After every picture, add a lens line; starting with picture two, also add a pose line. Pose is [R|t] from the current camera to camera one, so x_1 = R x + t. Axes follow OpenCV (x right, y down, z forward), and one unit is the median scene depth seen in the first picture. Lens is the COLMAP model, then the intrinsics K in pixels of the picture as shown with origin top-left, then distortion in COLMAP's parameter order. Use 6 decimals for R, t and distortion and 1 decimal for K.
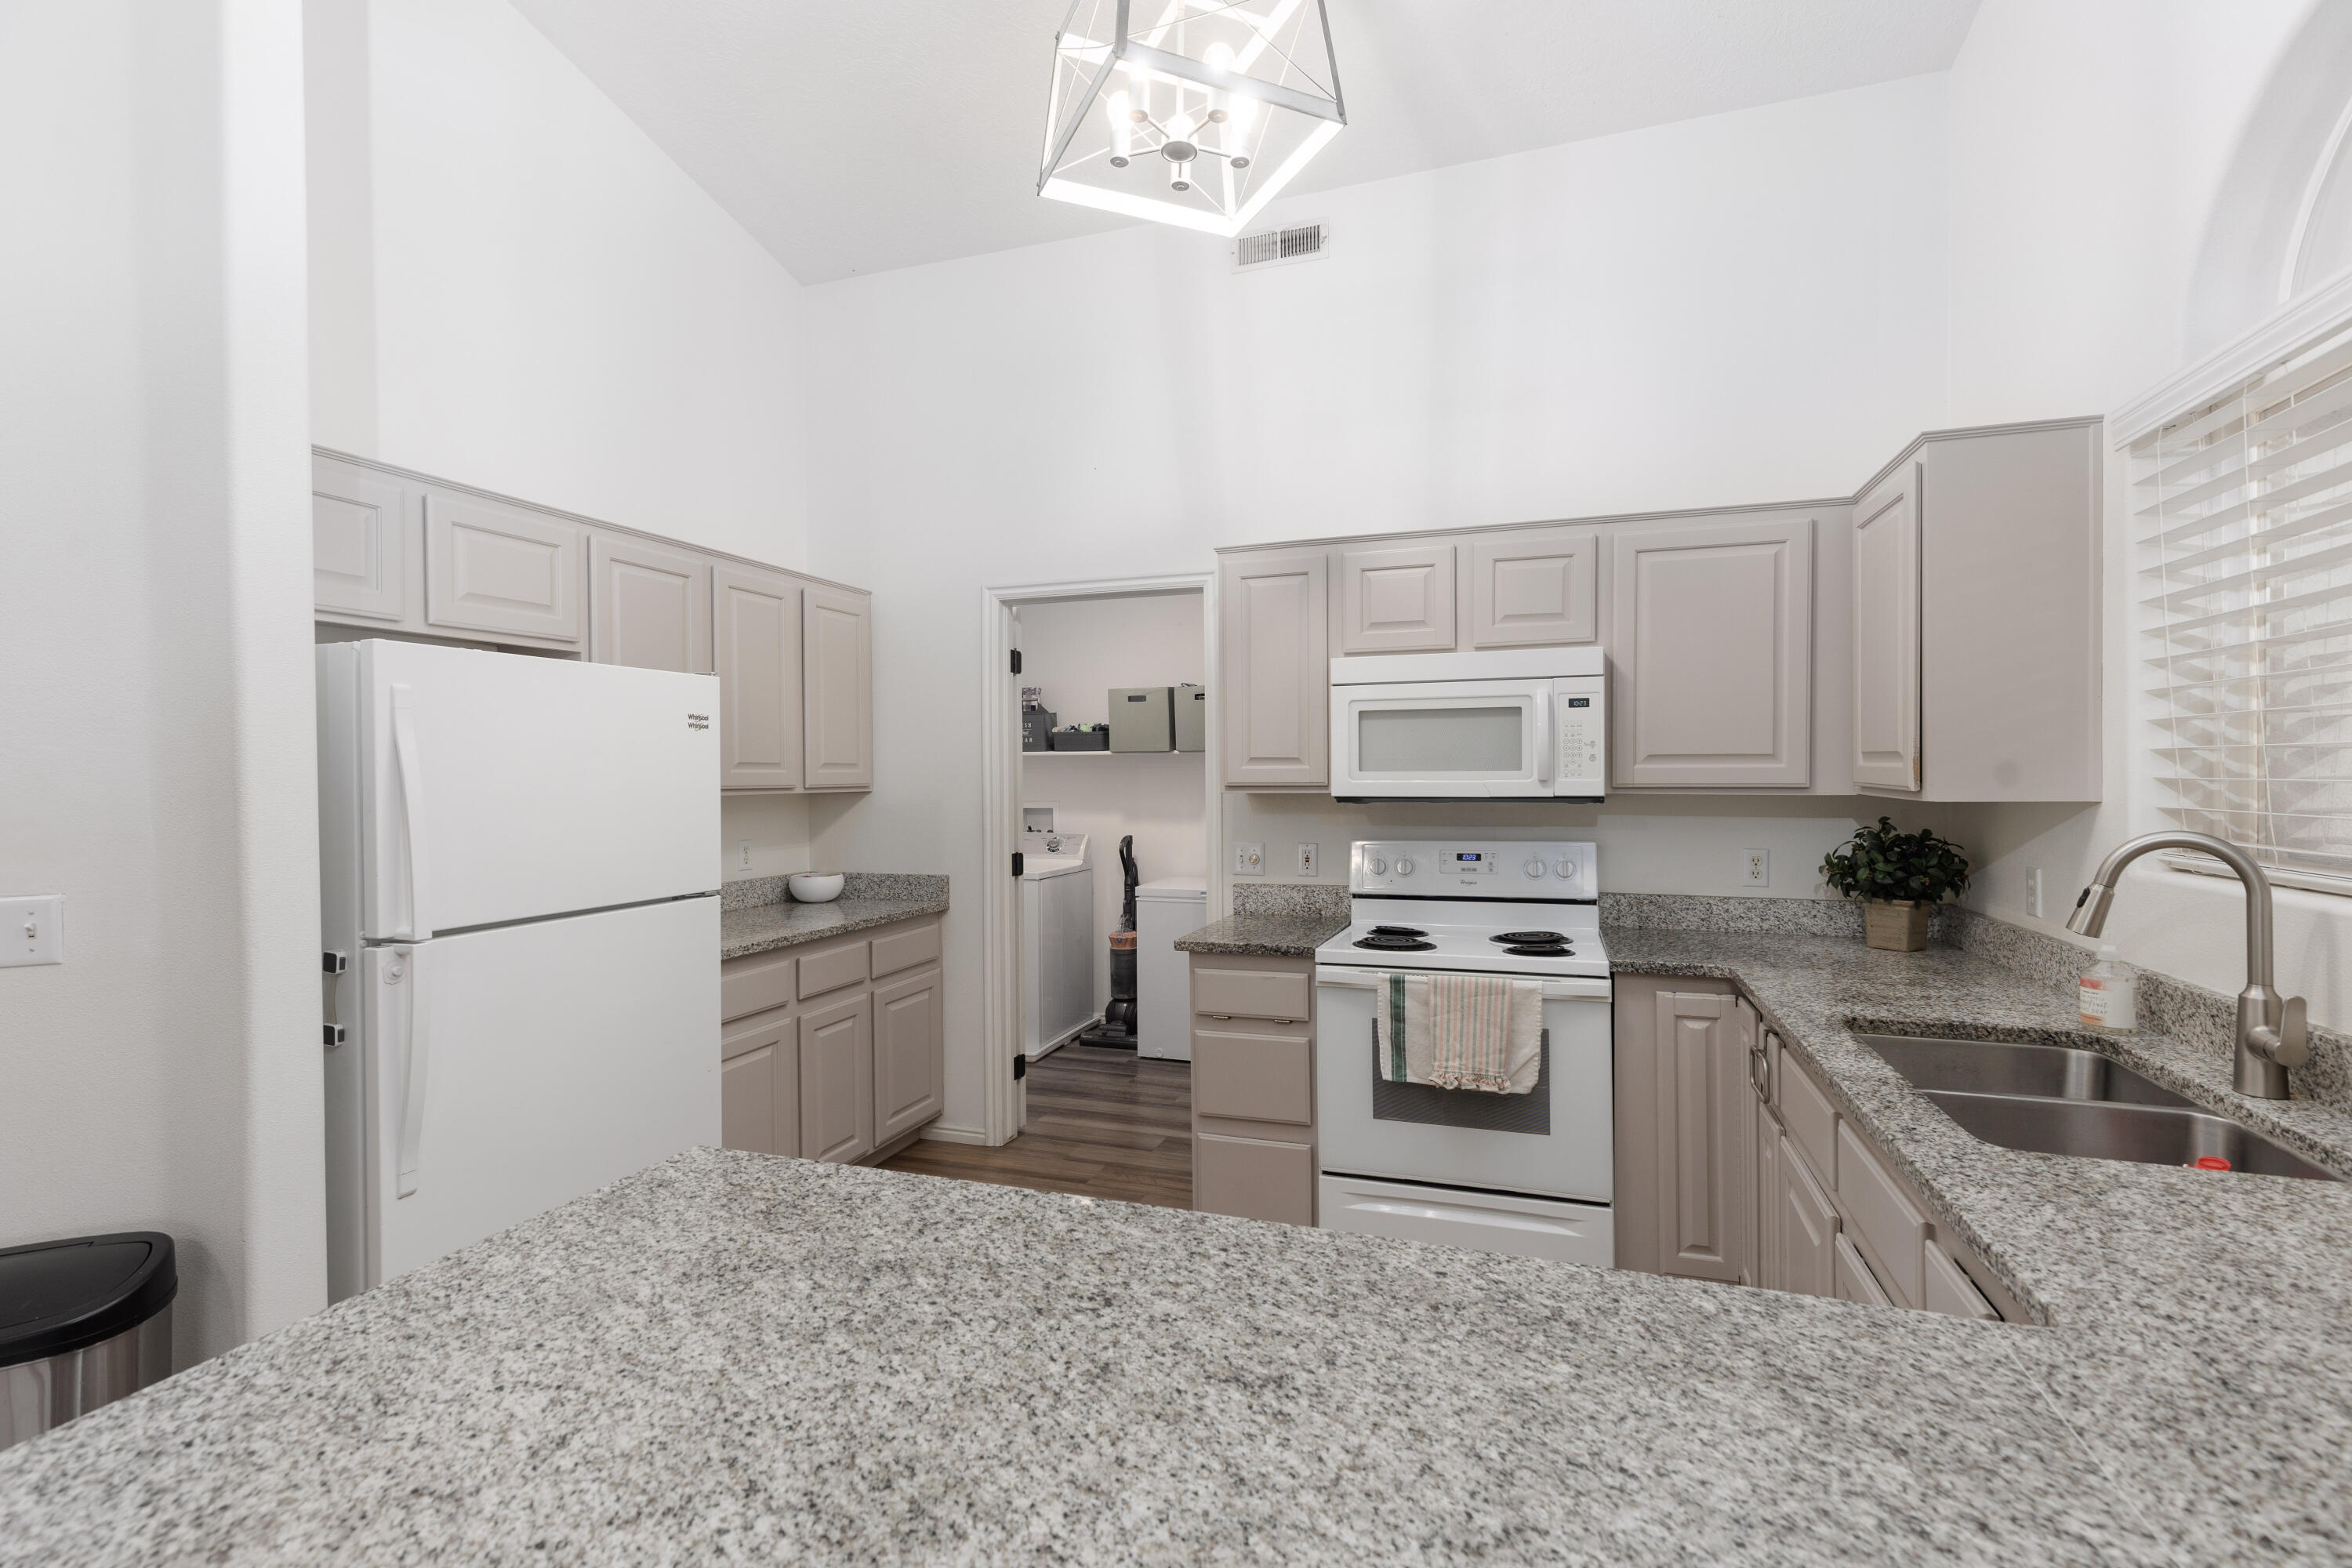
lens RADIAL K [[1055.1, 0, 1177.3], [0, 1055.1, 780.5], [0, 0, 1]] dist [0.004921, -0.000189]
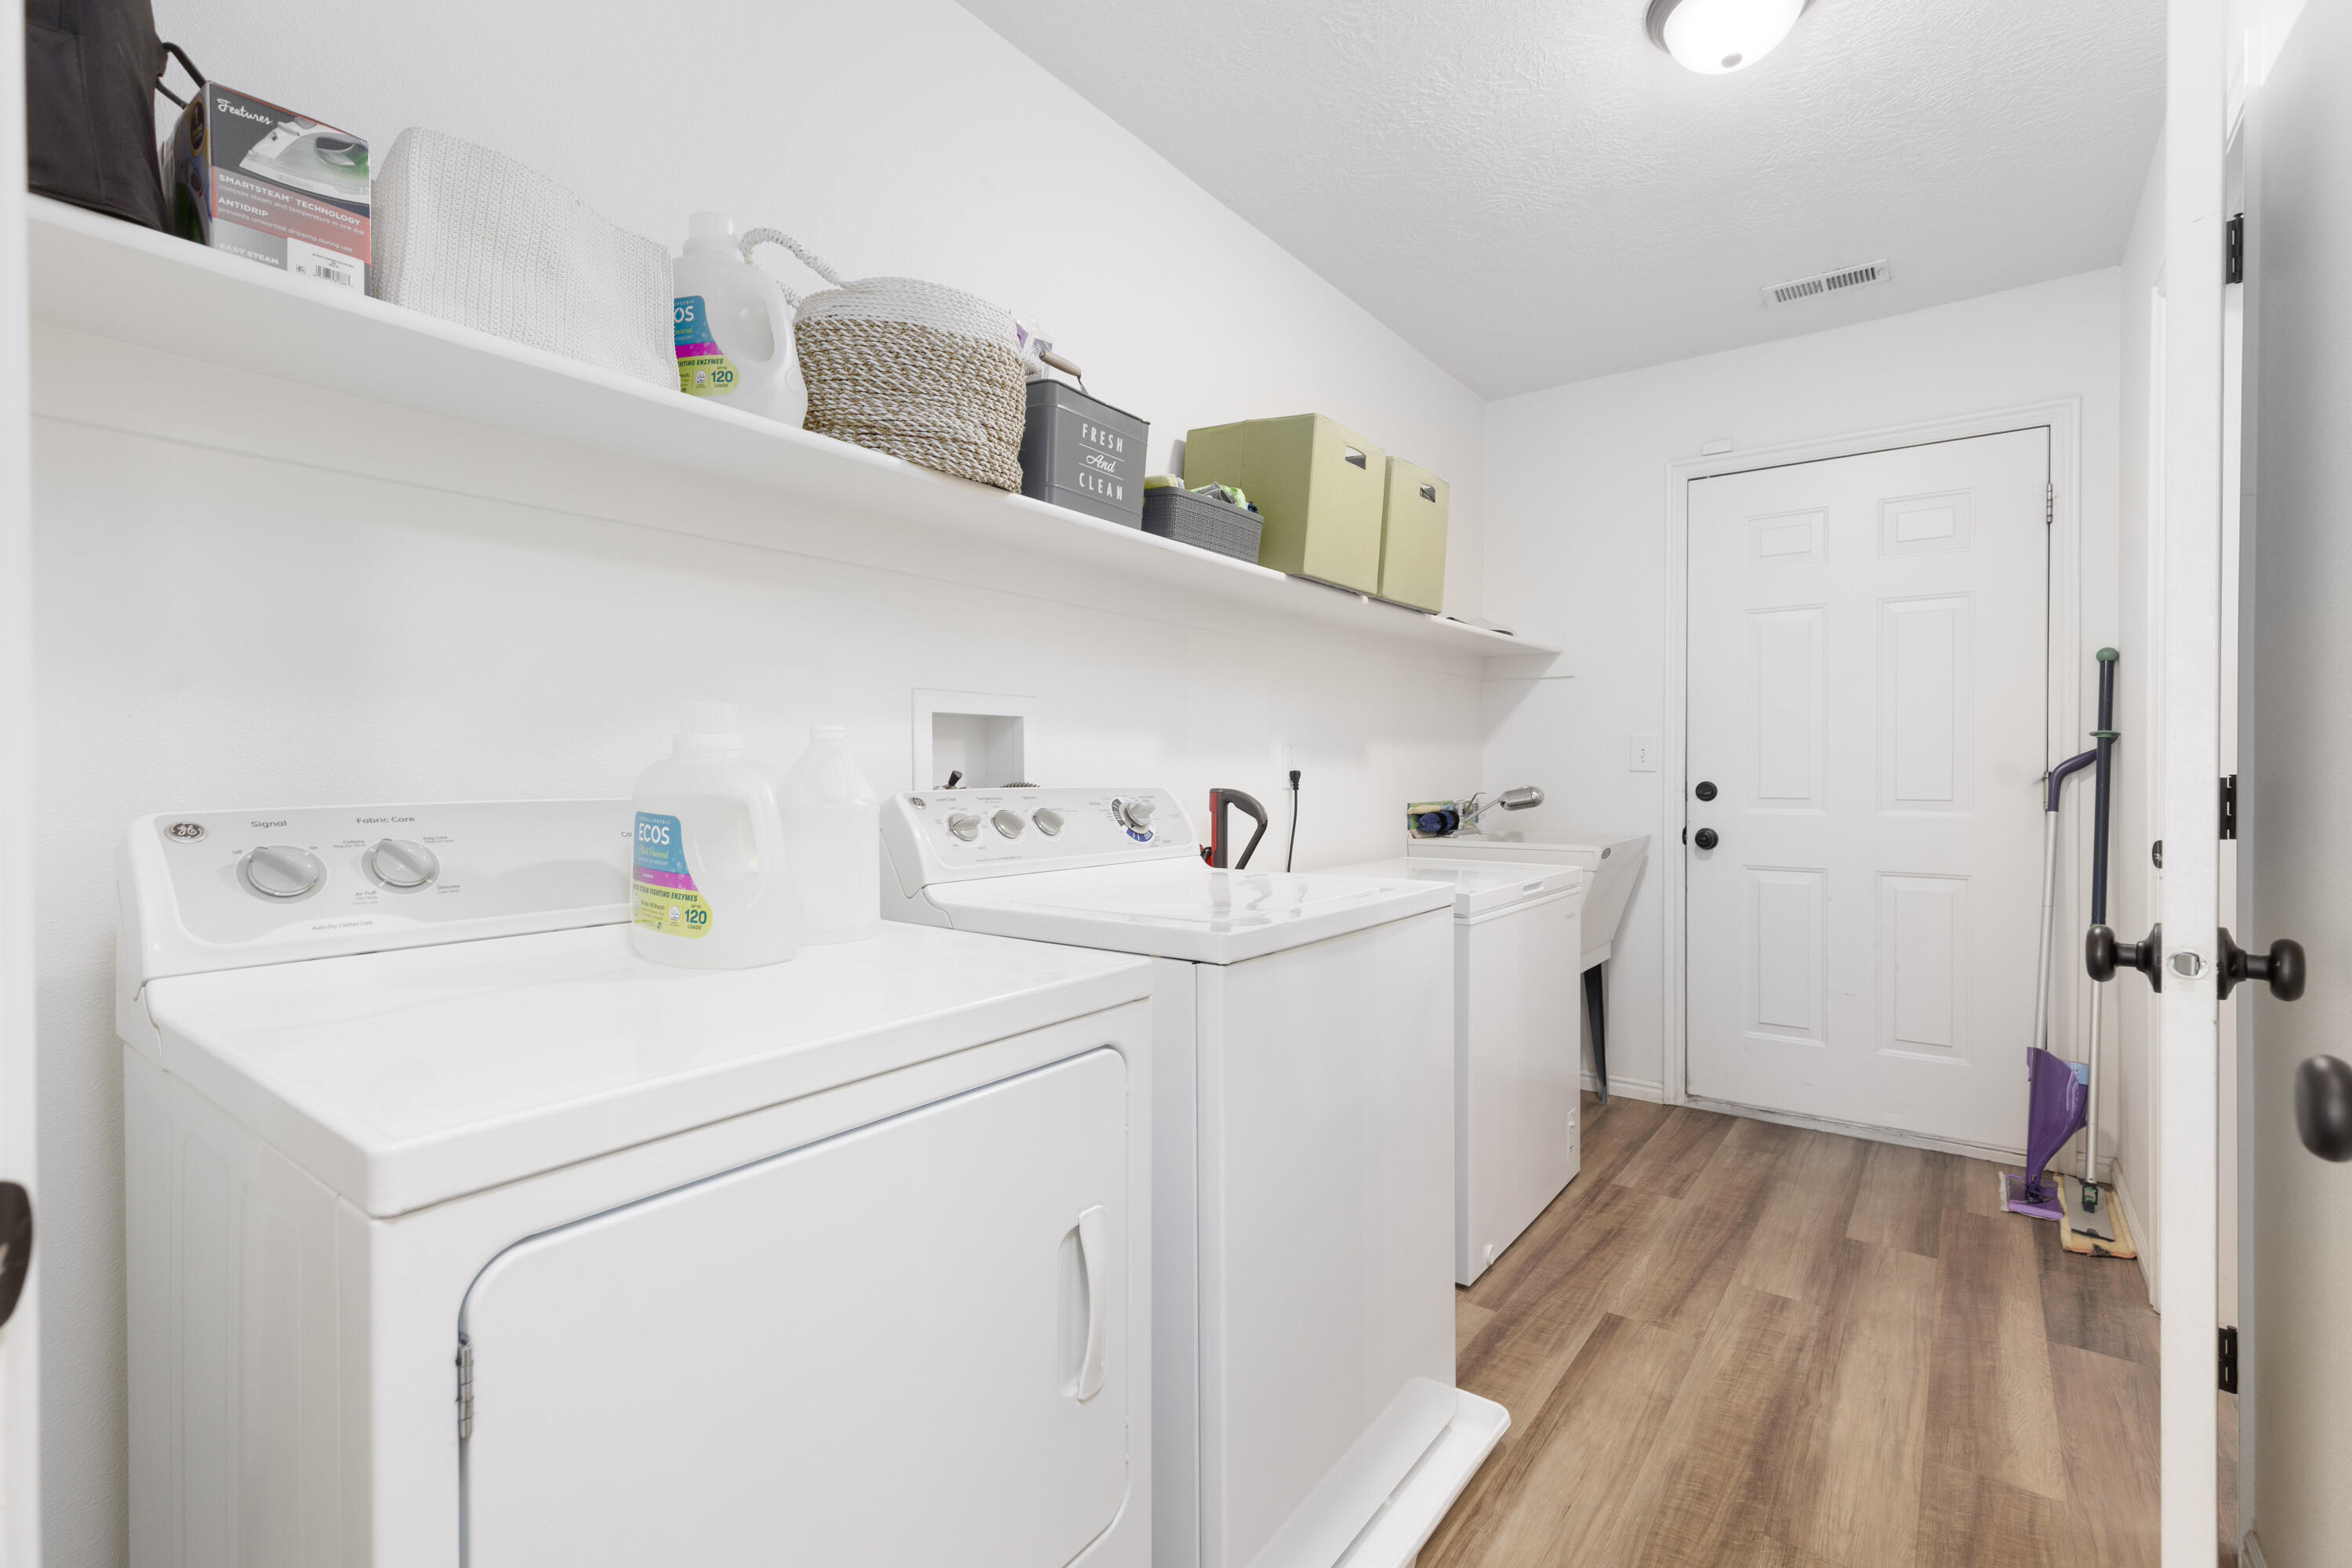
lens RADIAL K [[1055.1, 0, 1177.3], [0, 1055.1, 780.5], [0, 0, 1]] dist [0.004921, -0.000189]
pose [[0.297642, -0.002066, 0.954675, -0.517083], [0.007124, 0.999975, -0.000057, 0.057024], [-0.954651, 0.006818, 0.297649, 1.049535]]
